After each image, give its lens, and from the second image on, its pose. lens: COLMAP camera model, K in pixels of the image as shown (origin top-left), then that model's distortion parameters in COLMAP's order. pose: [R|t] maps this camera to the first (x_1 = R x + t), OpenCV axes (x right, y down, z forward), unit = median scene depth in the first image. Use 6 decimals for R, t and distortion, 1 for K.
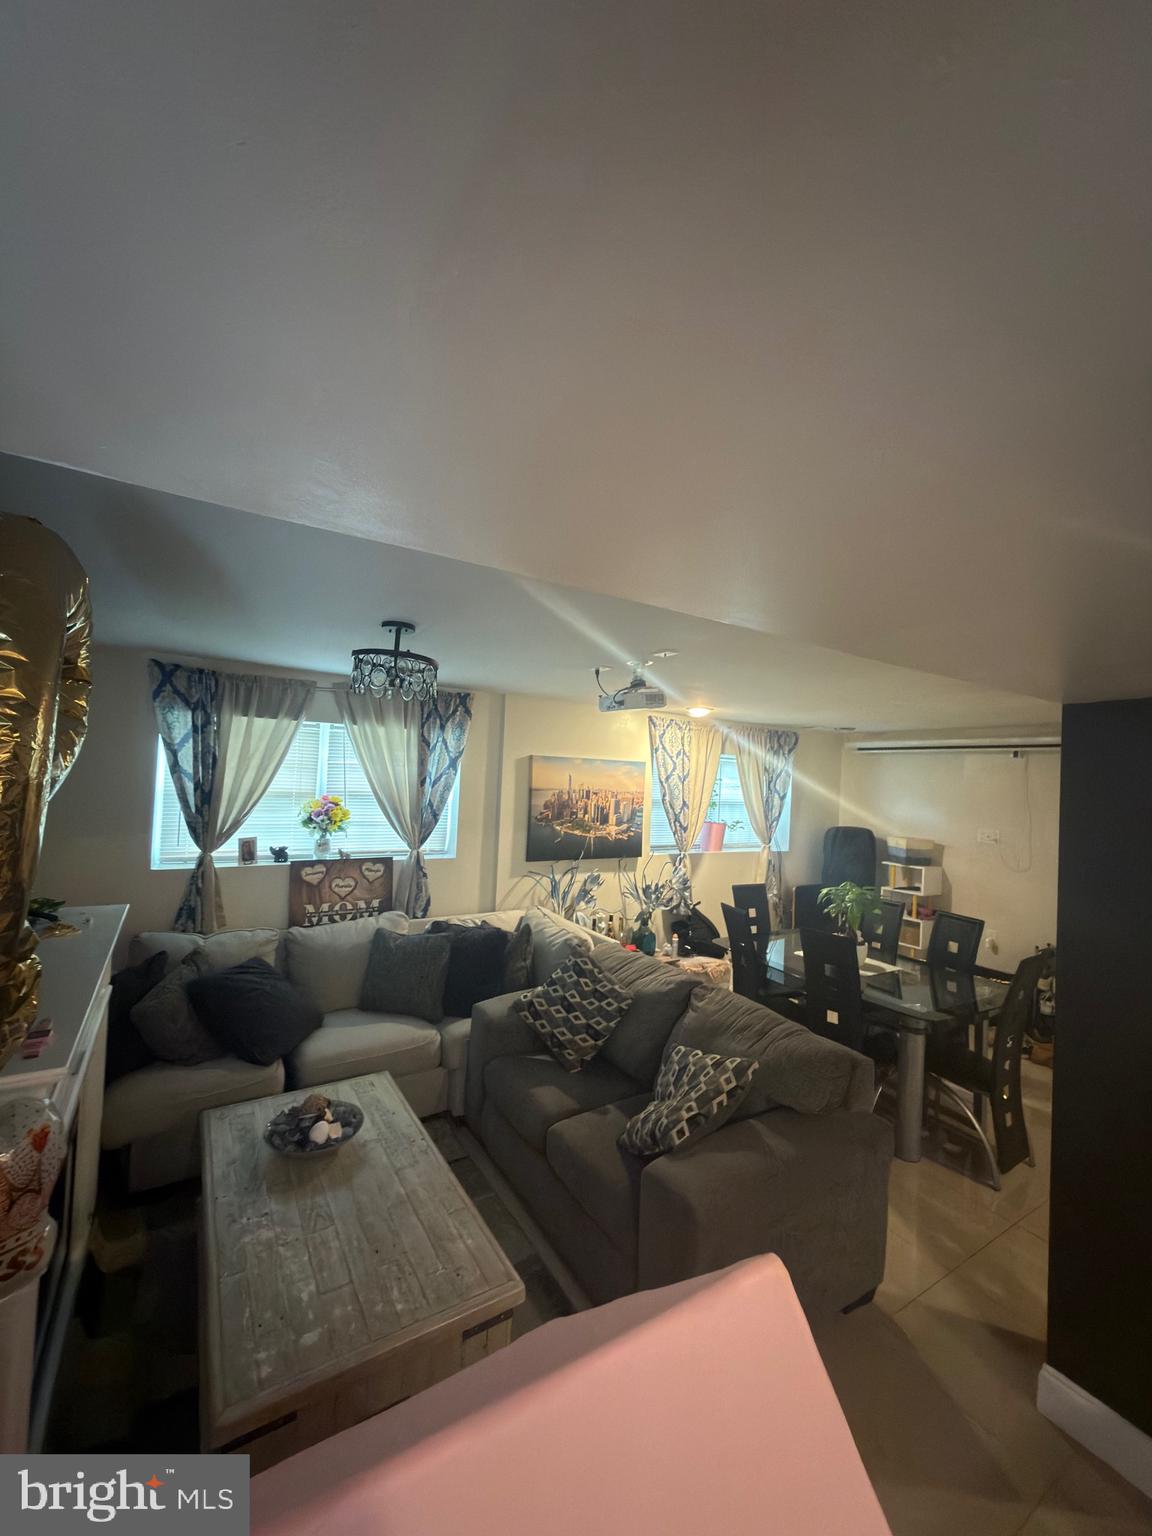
lens RADIAL K [[608.8, 0, 568.8], [0, 608.8, 768.1], [0, 0, 1]] dist [0.000839, -0.000134]
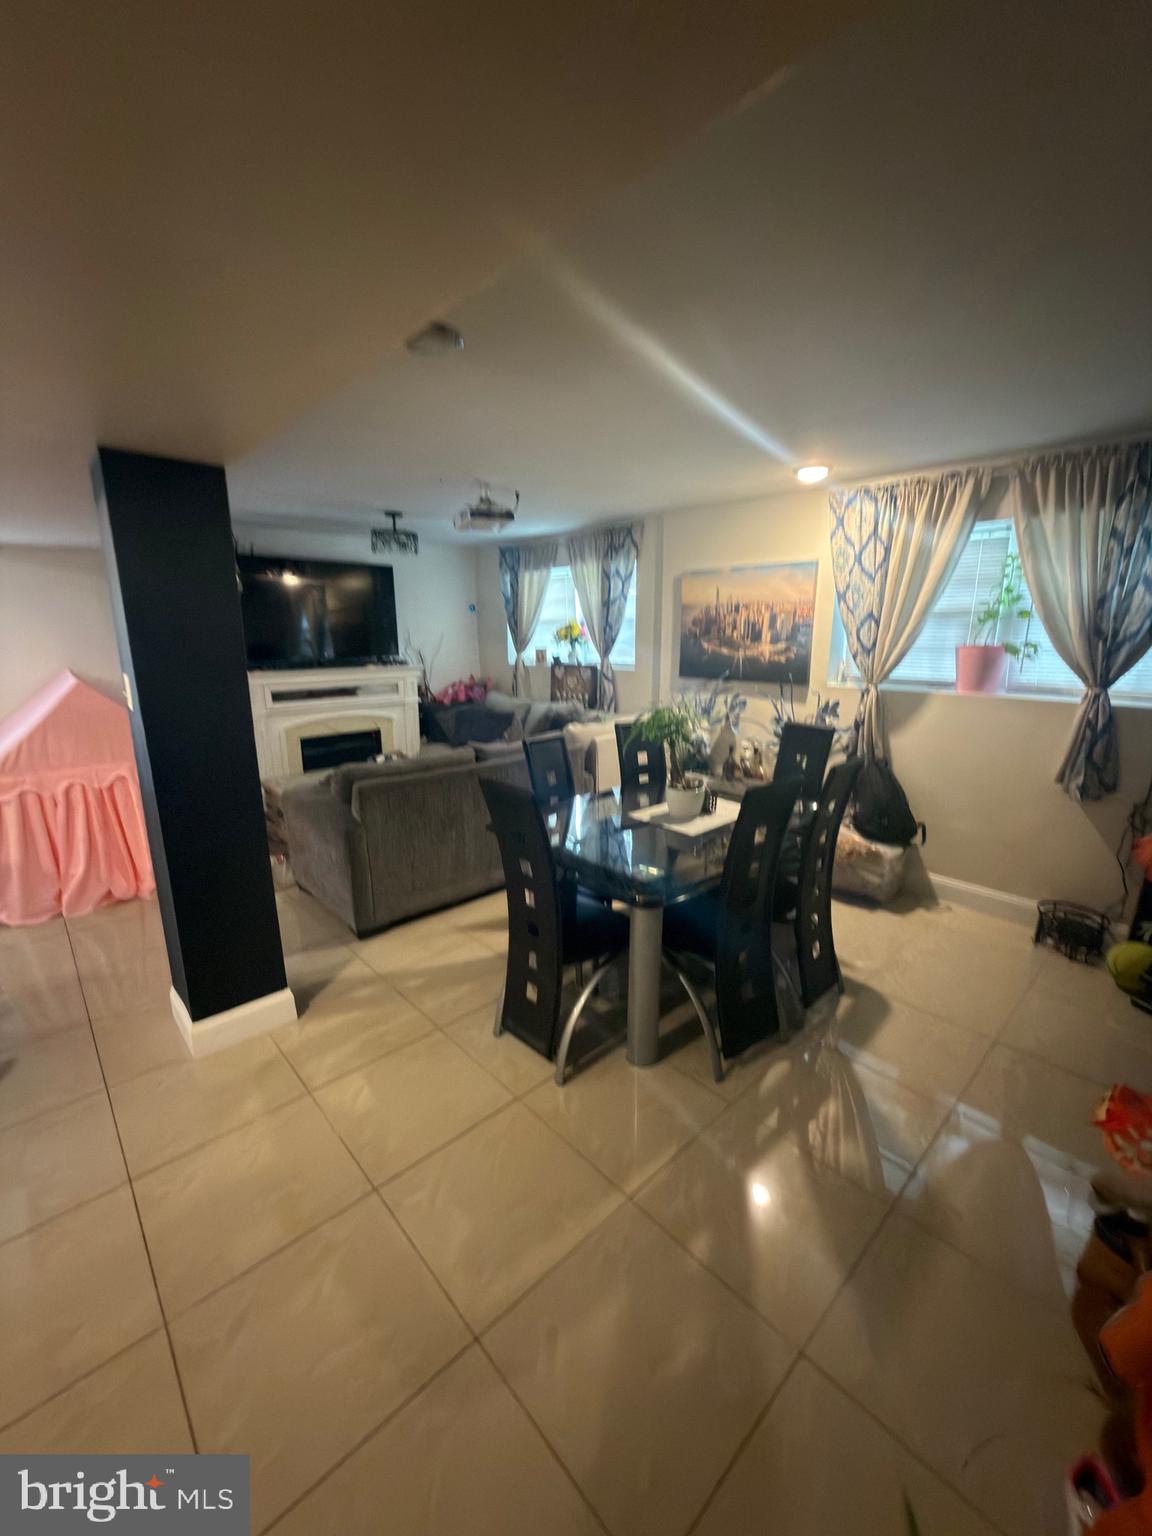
lens RADIAL K [[608.8, 0, 573.1], [0, 608.8, 775.4], [0, 0, 1]] dist [0.000839, -0.000134]
pose [[0.214909, 0.196943, -0.956571, 0.897053], [0.042691, 0.976626, 0.210663, 0.085462], [0.975701, -0.086110, 0.201478, 0.567001]]
